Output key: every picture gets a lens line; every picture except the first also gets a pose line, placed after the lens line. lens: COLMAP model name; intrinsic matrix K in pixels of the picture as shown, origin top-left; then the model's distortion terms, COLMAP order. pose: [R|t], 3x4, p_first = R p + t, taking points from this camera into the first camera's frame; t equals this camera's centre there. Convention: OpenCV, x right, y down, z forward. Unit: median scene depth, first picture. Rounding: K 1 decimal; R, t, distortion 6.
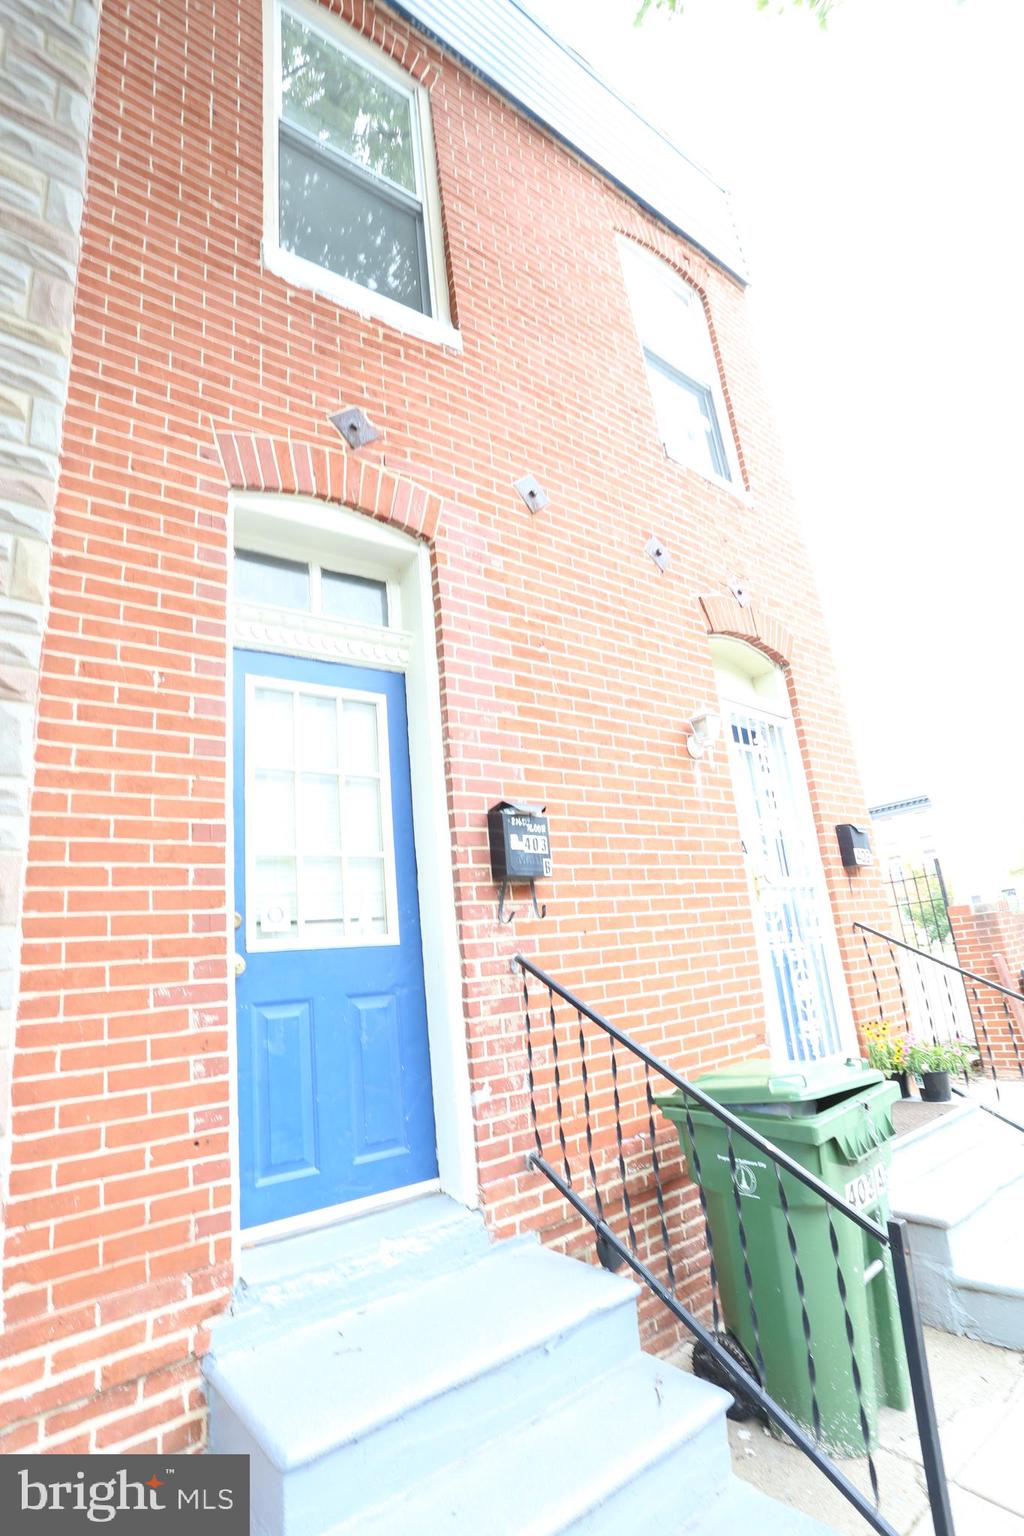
lens RADIAL K [[735.9, 0, 528.2], [0, 735.9, 764.1], [0, 0, 1]] dist [-0.041071, 0.013750]
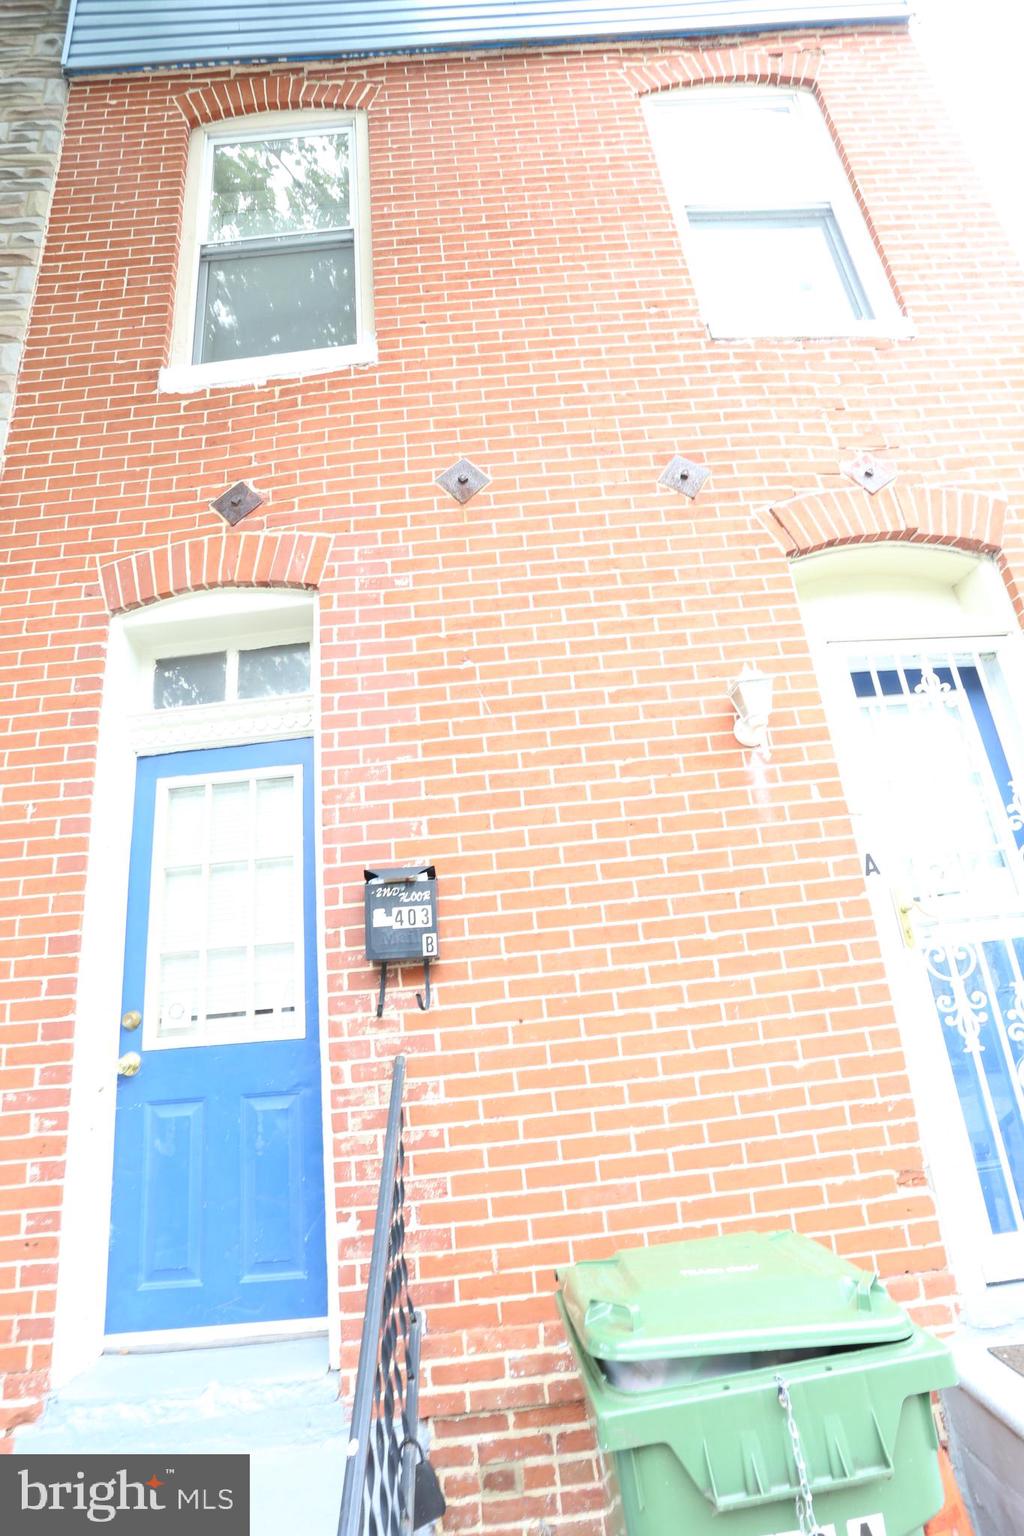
lens RADIAL K [[735.9, 0, 519.0], [0, 735.9, 765.3], [0, 0, 1]] dist [-0.041071, 0.013750]
pose [[0.791020, -0.180477, -0.584564, 0.605629], [0.179301, 0.981930, -0.060533, 0.015388], [0.584925, -0.056930, 0.809087, 0.426095]]
